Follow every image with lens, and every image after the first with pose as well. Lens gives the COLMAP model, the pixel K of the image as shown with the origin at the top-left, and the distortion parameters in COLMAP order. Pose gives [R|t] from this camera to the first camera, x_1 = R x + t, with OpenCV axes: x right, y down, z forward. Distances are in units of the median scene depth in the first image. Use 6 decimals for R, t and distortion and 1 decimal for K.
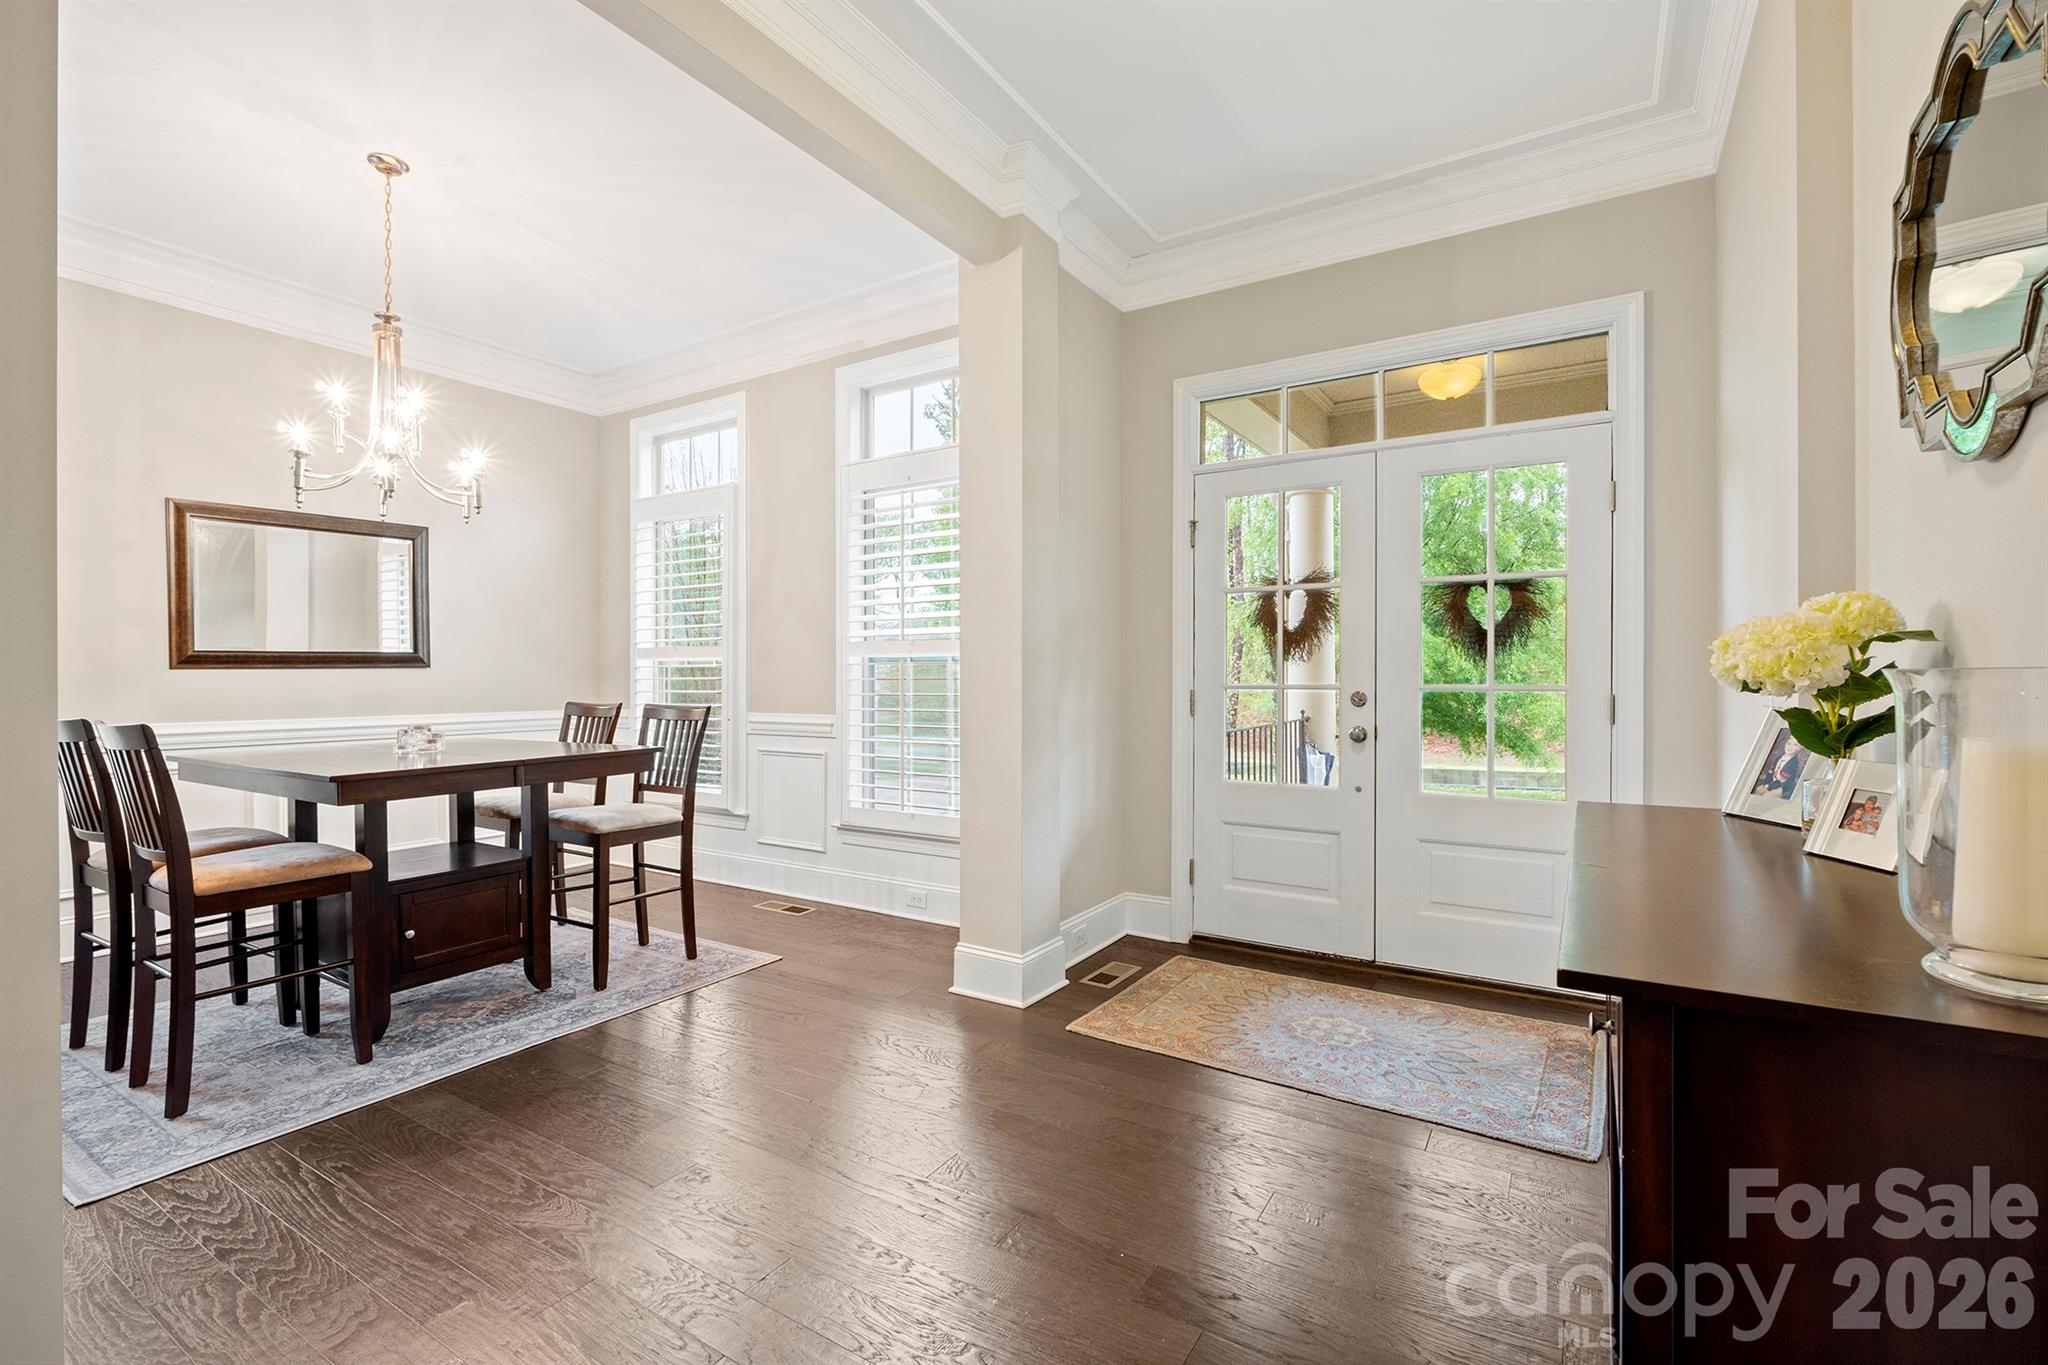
lens RADIAL K [[918.6, 0, 1027.9], [0, 918.6, 679.9], [0, 0, 1]] dist [0.003115, 0.000117]
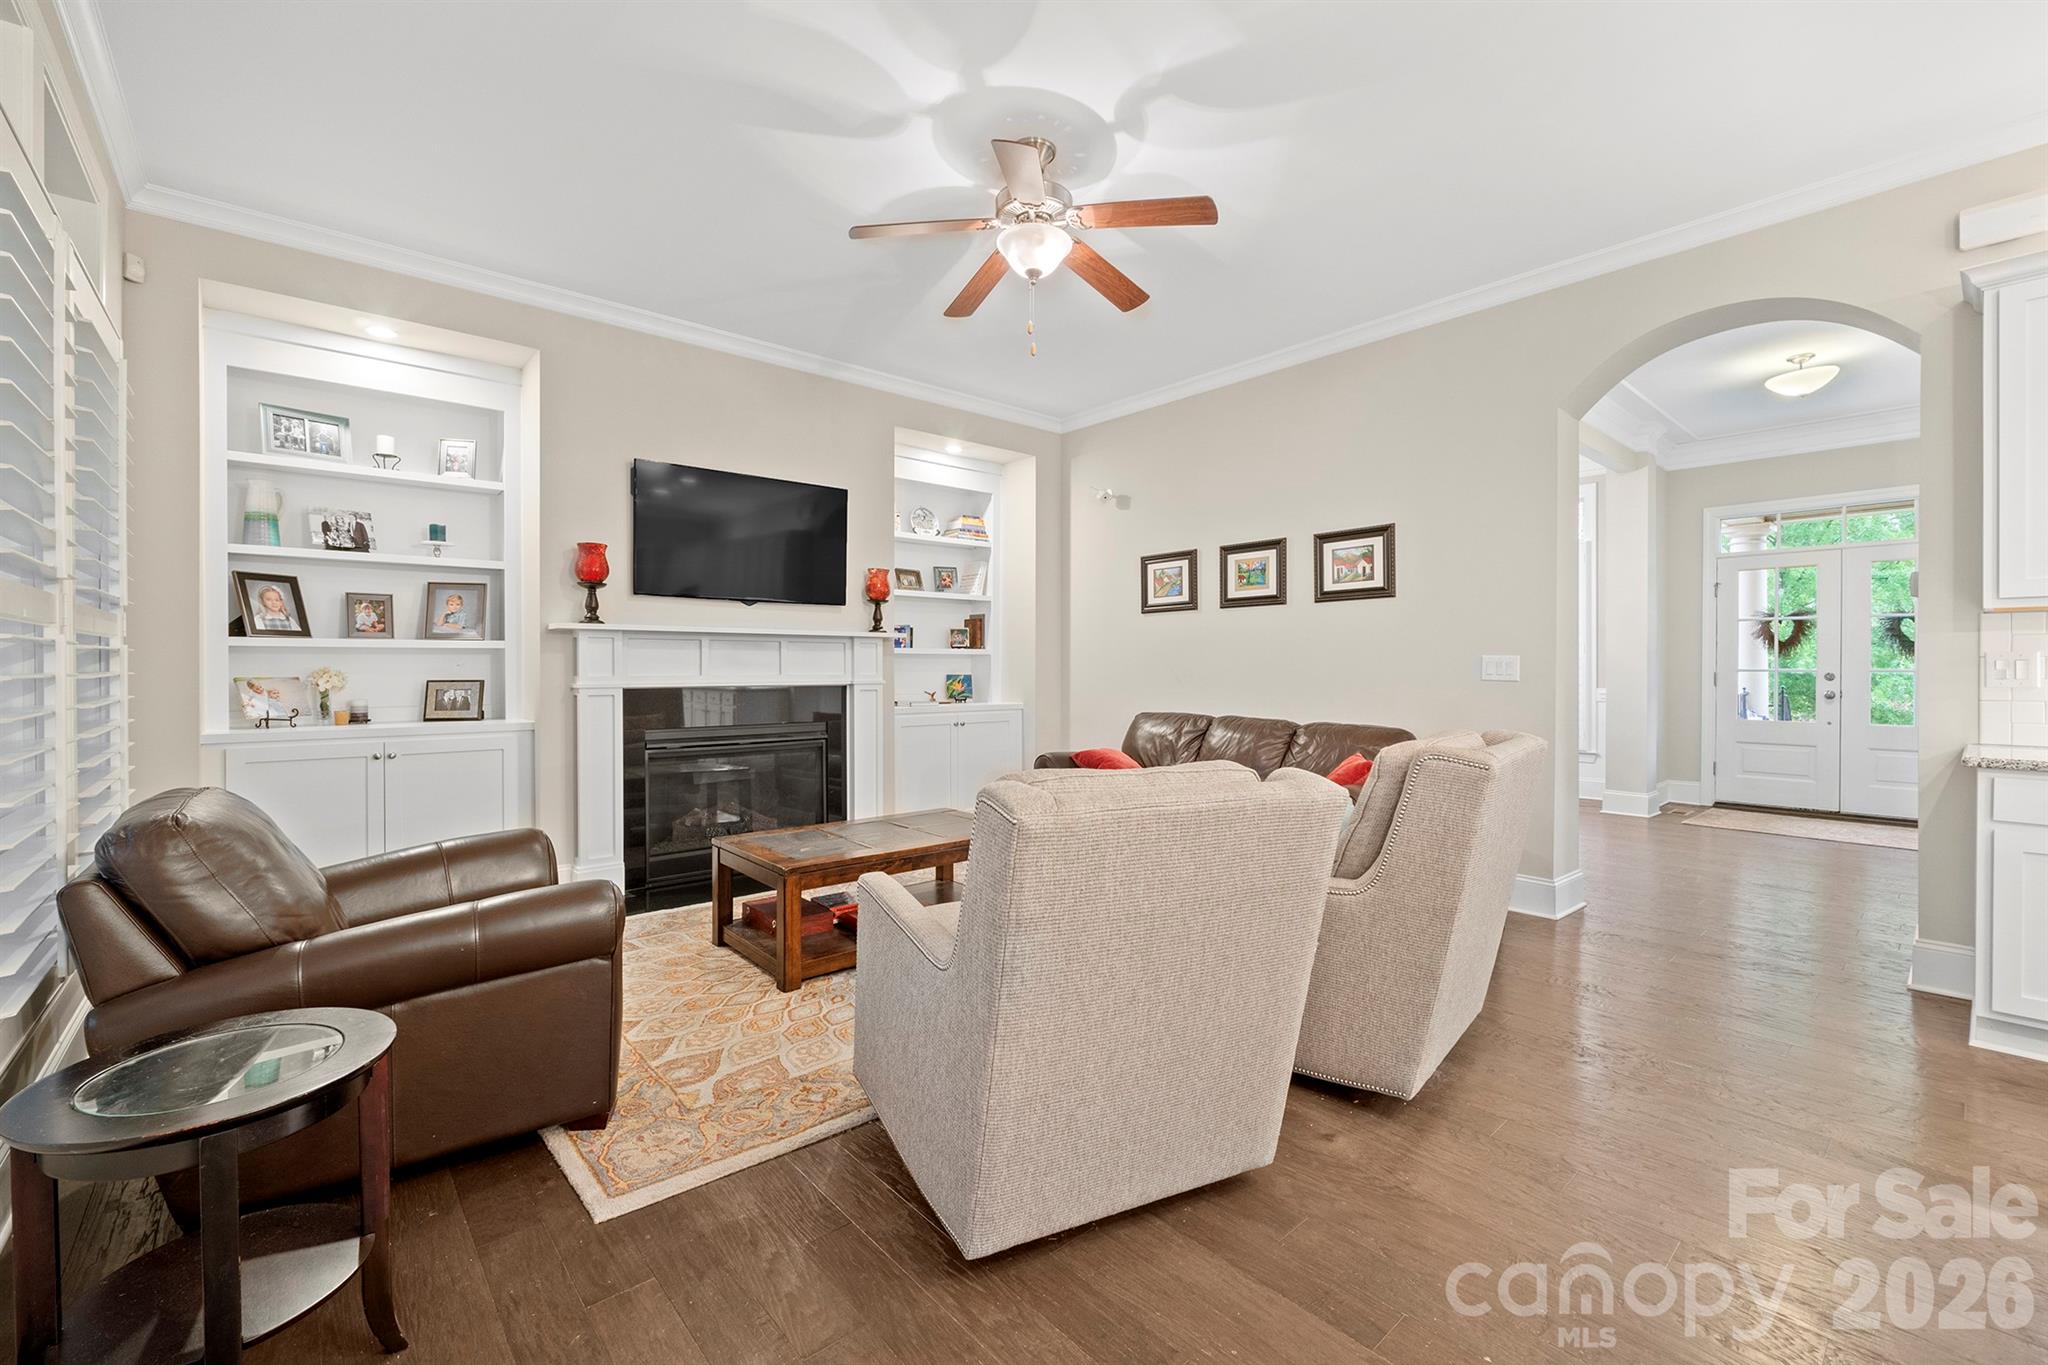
lens RADIAL K [[860.5, 0, 1023.1], [0, 860.5, 674.5], [0, 0, 1]] dist [-0.006401, -0.000744]
pose [[0.956082, 0.000402, -0.293098, -0.763872], [0.001523, 0.999979, 0.006340, 0.002313], [0.293094, -0.006508, 0.956061, -1.264123]]
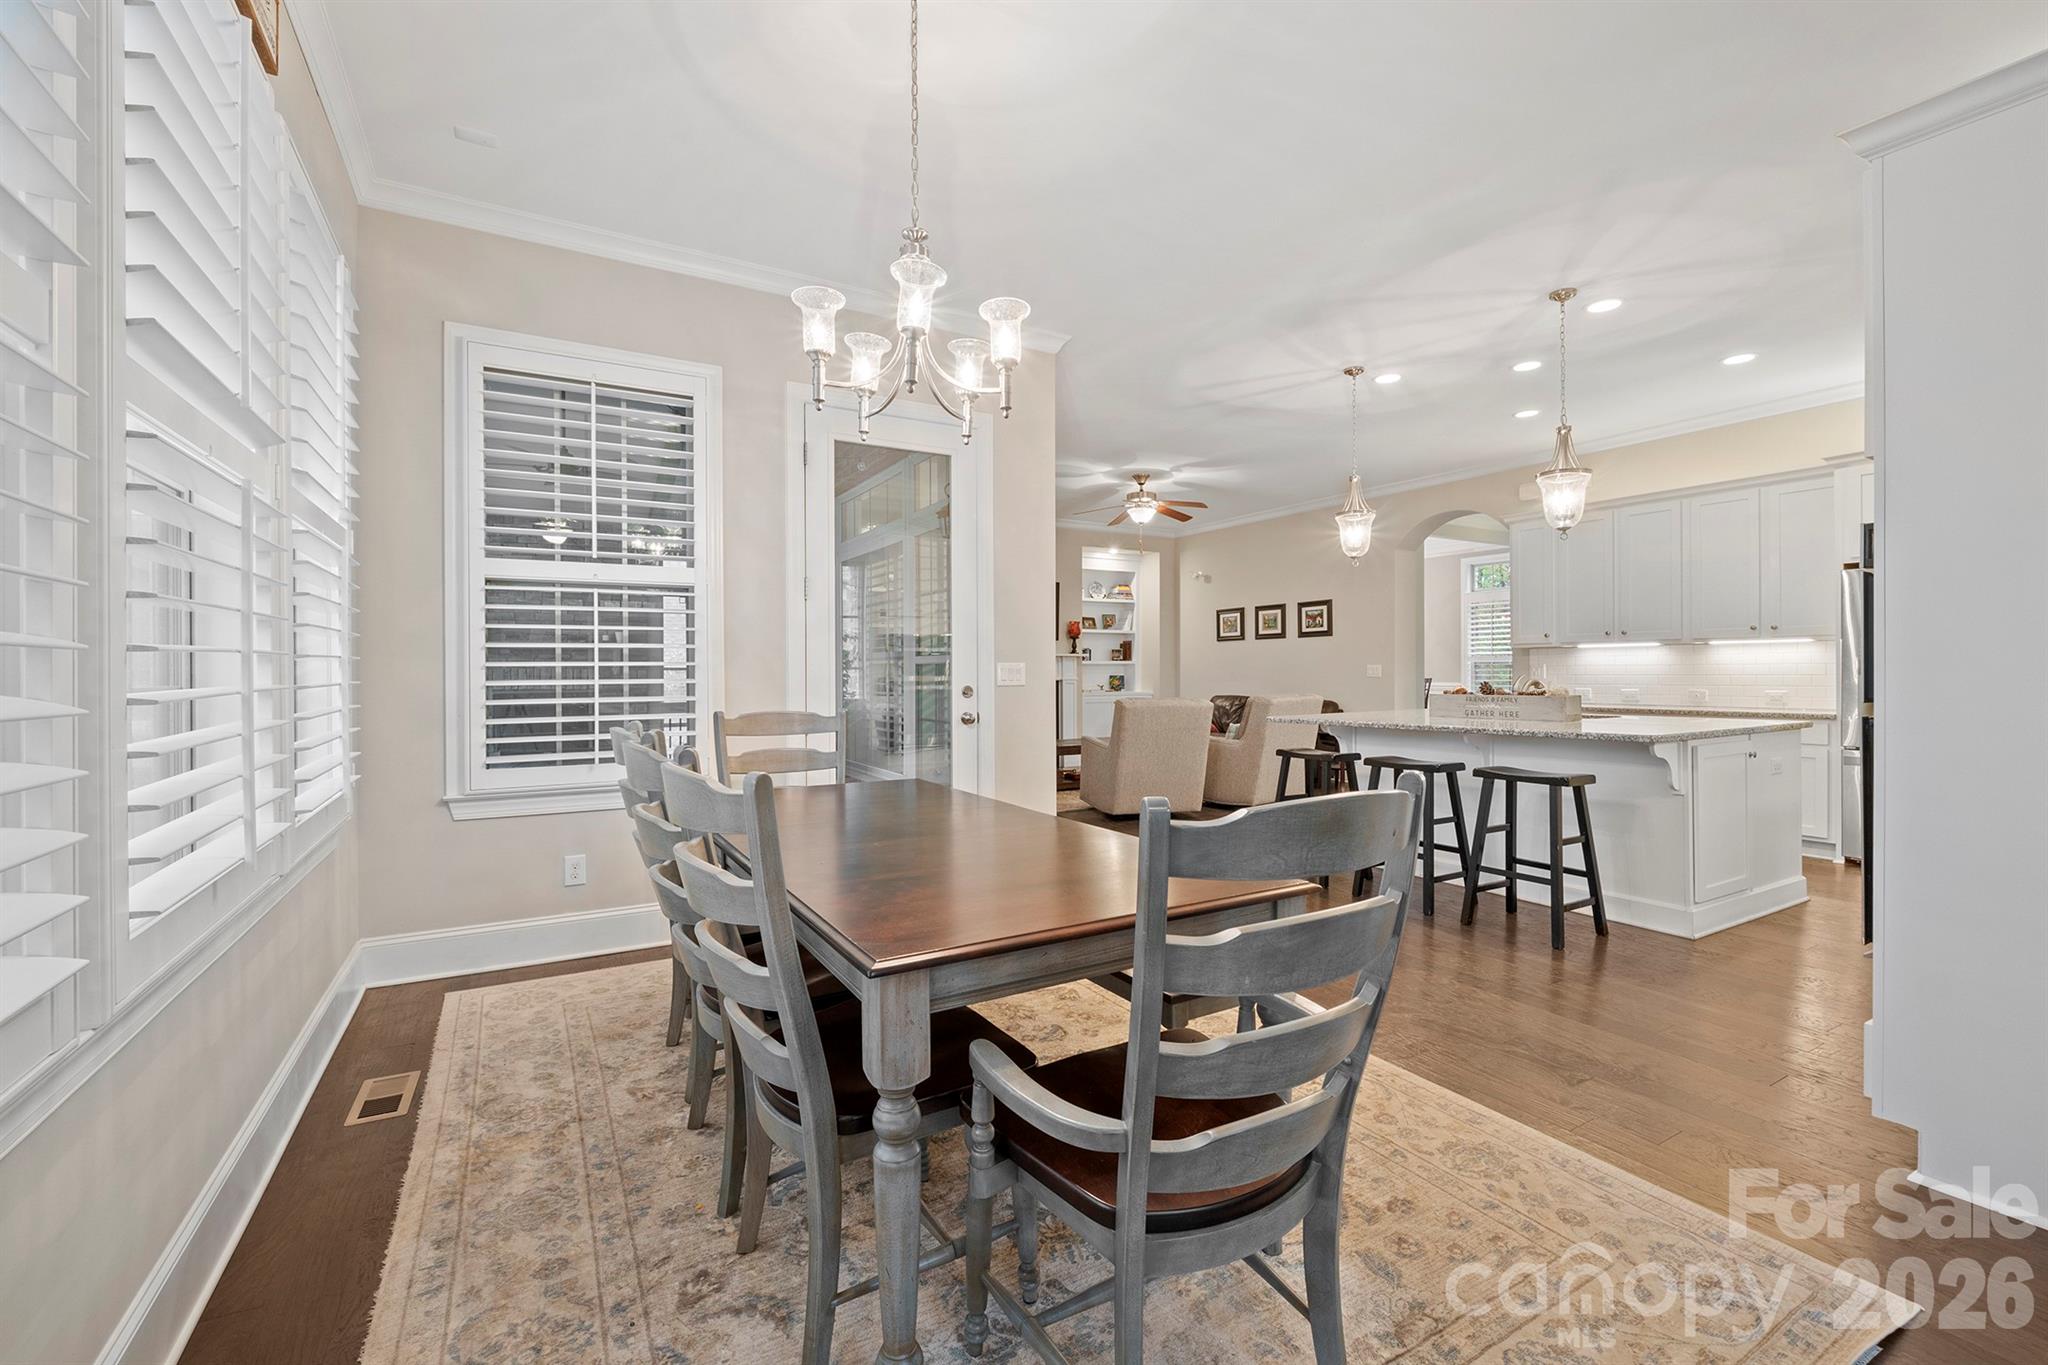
lens RADIAL K [[860.5, 0, 1020.8], [0, 860.5, 676.6], [0, 0, 1]] dist [-0.006401, -0.000744]
pose [[0.881582, -0.001453, -0.472029, -0.232343], [0.003857, 0.999984, 0.004126, 0.003772], [0.472015, -0.005458, 0.881574, -2.550310]]
